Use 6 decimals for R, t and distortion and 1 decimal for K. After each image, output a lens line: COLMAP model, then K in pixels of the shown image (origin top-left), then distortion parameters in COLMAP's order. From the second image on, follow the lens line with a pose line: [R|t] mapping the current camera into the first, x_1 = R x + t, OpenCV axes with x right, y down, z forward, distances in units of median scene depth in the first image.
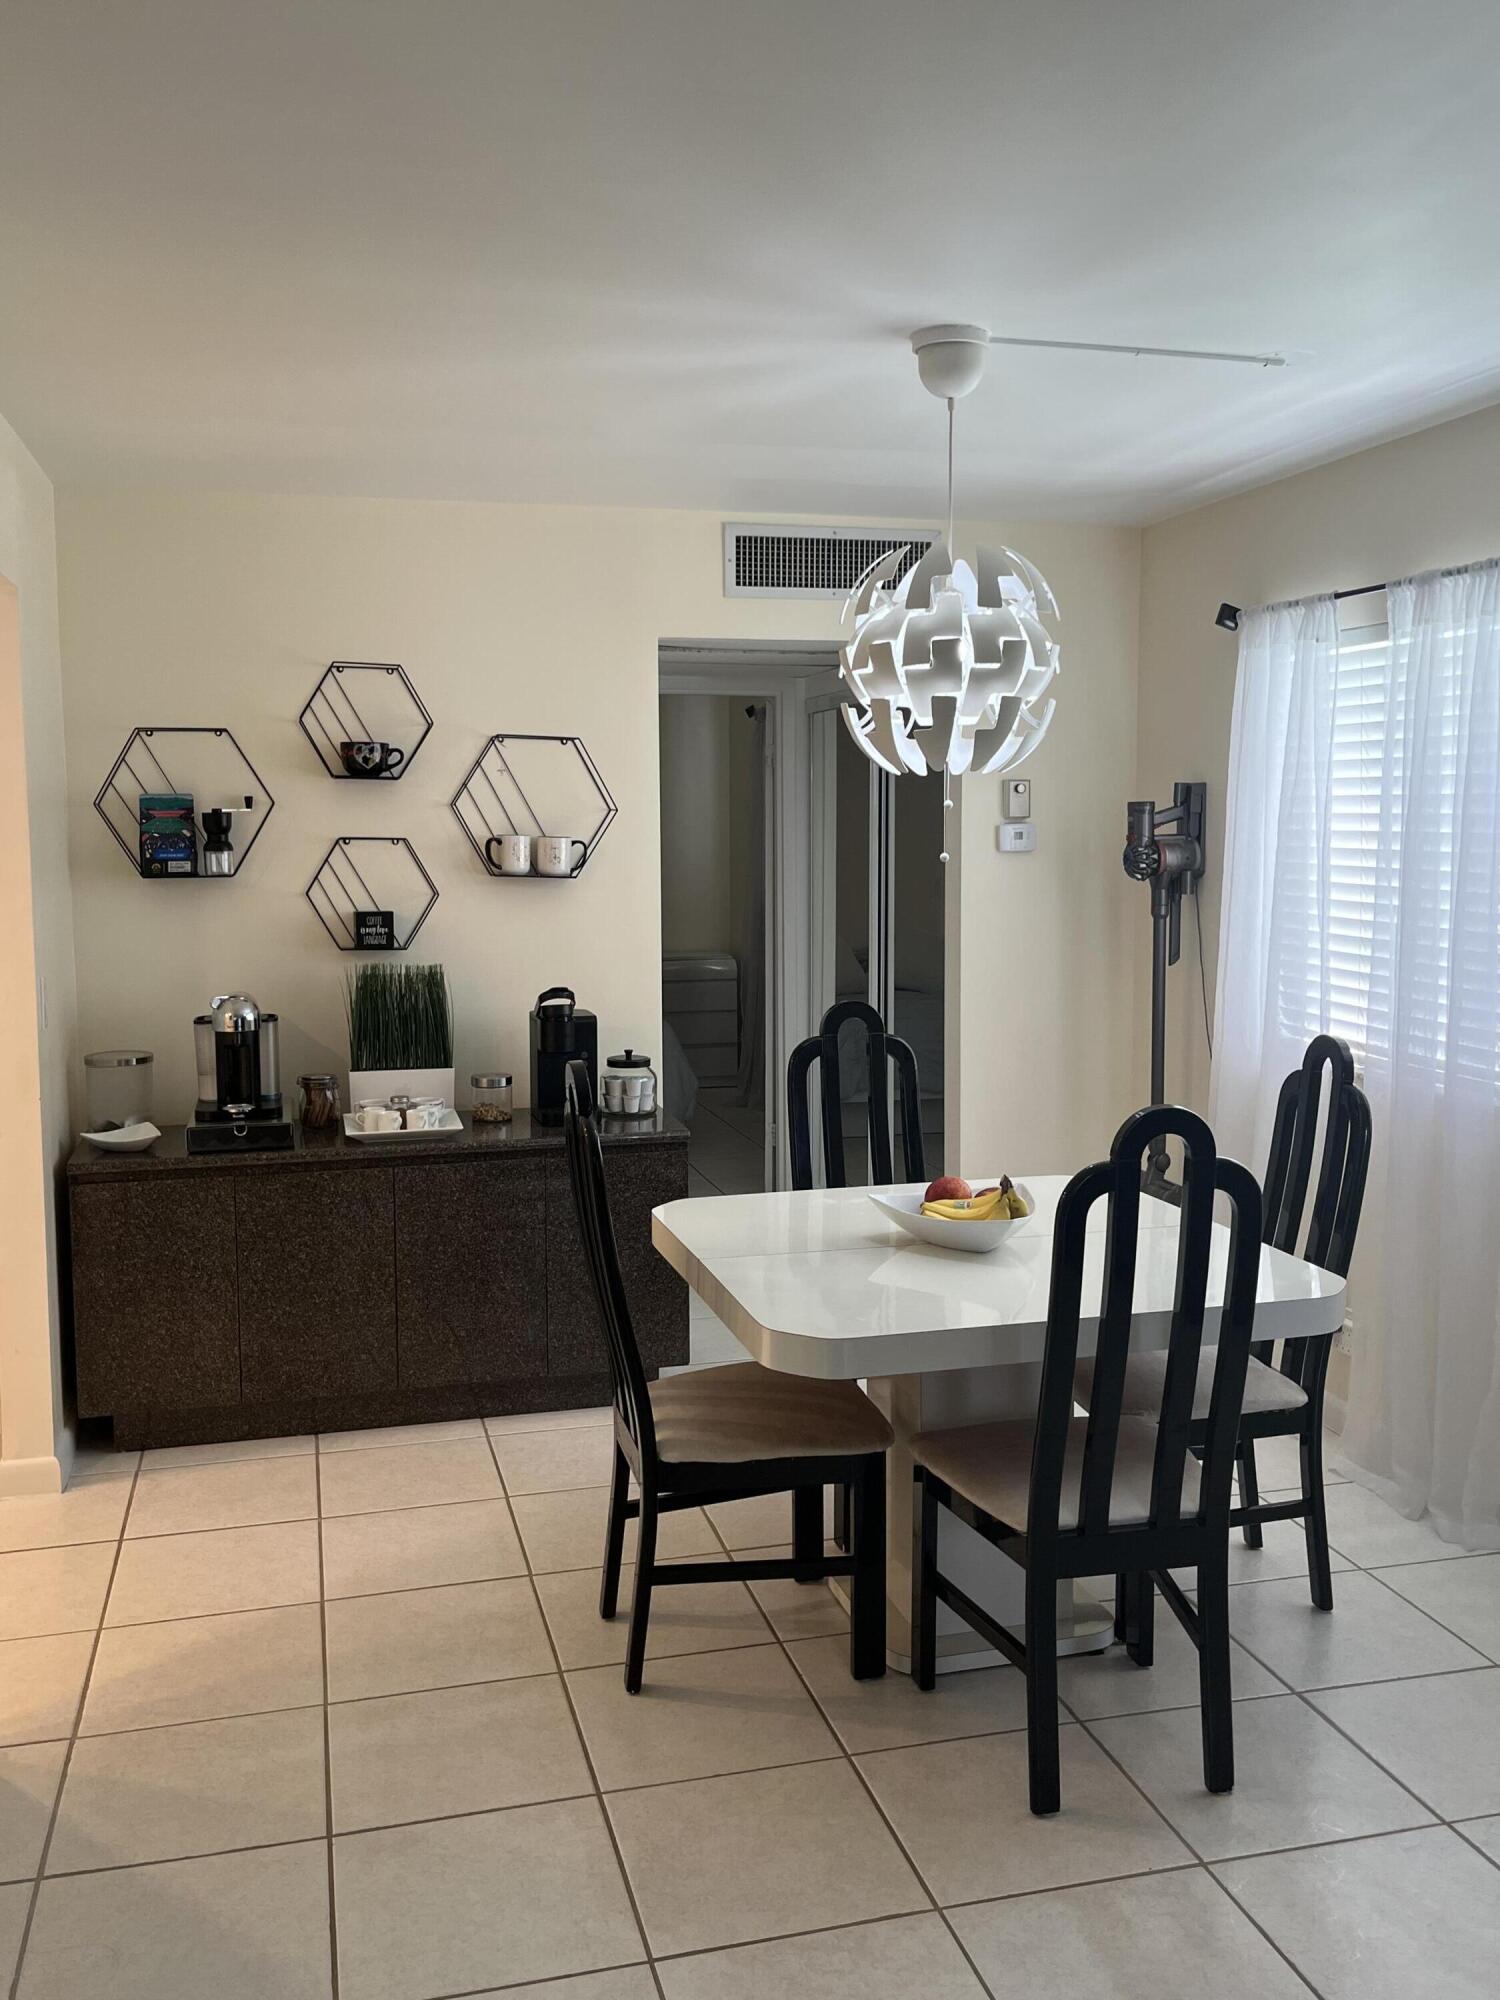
lens RADIAL K [[1694.2, 0, 748.1], [0, 1694.2, 1002.5], [0, 0, 1]] dist [0.014196, -0.002263]
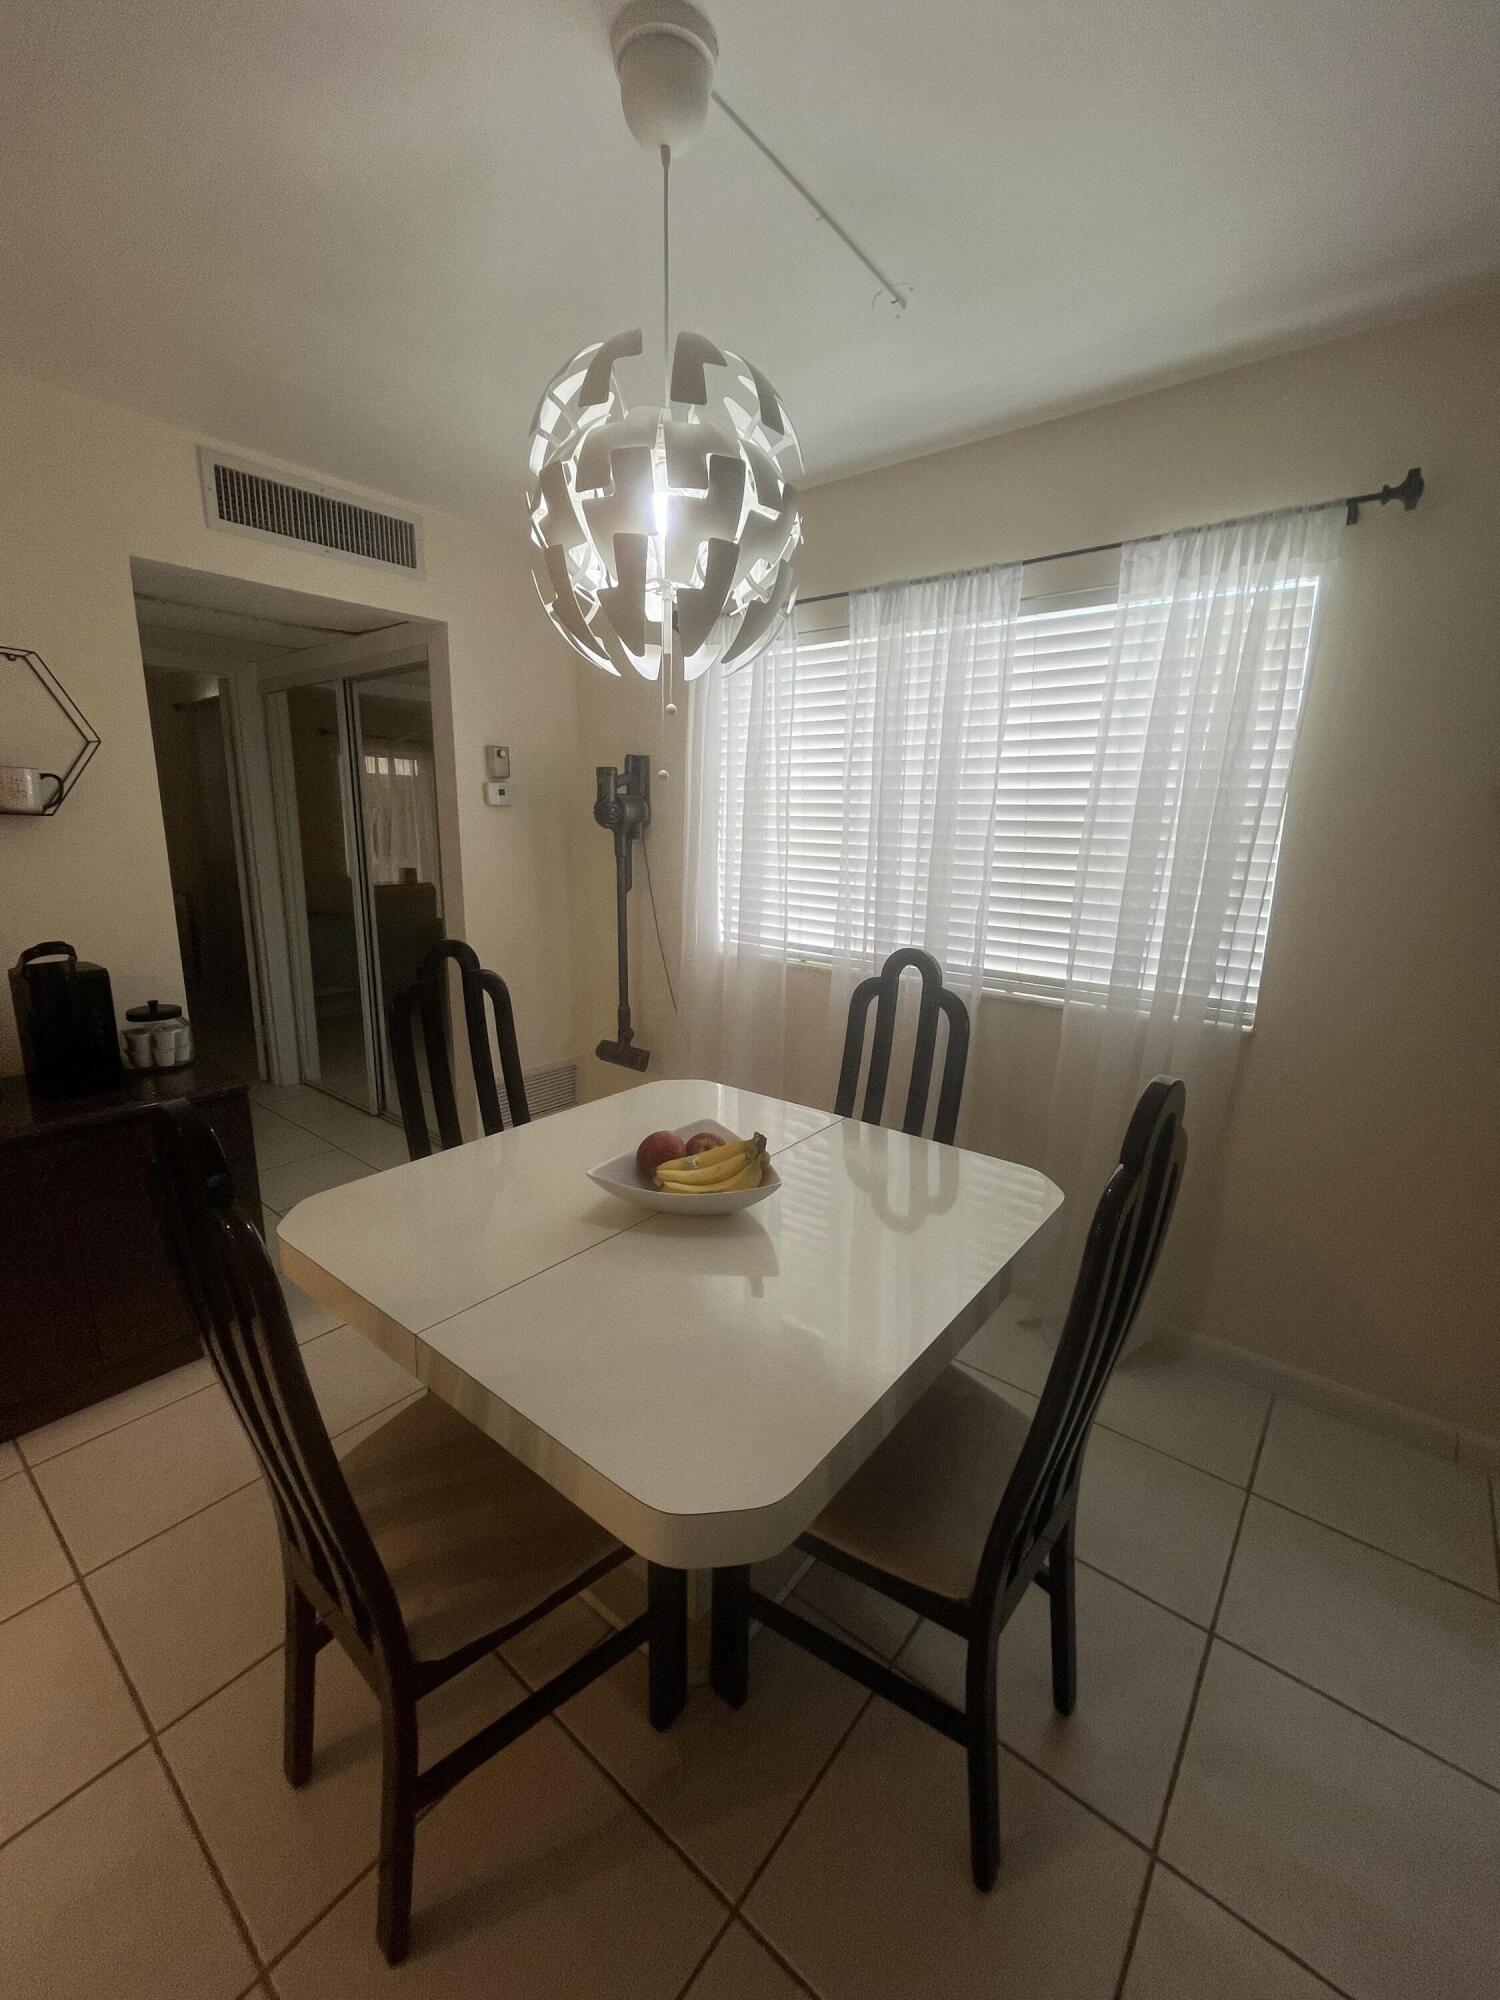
lens RADIAL K [[816.5, 0, 755.7], [0, 816.5, 994.6], [0, 0, 1]] dist [-0.001993, -0.000256]
pose [[0.805839, -0.103914, 0.582945, -0.063869], [0.040148, 0.991804, 0.121296, -0.016882], [-0.590772, -0.074341, 0.803407, 0.431540]]
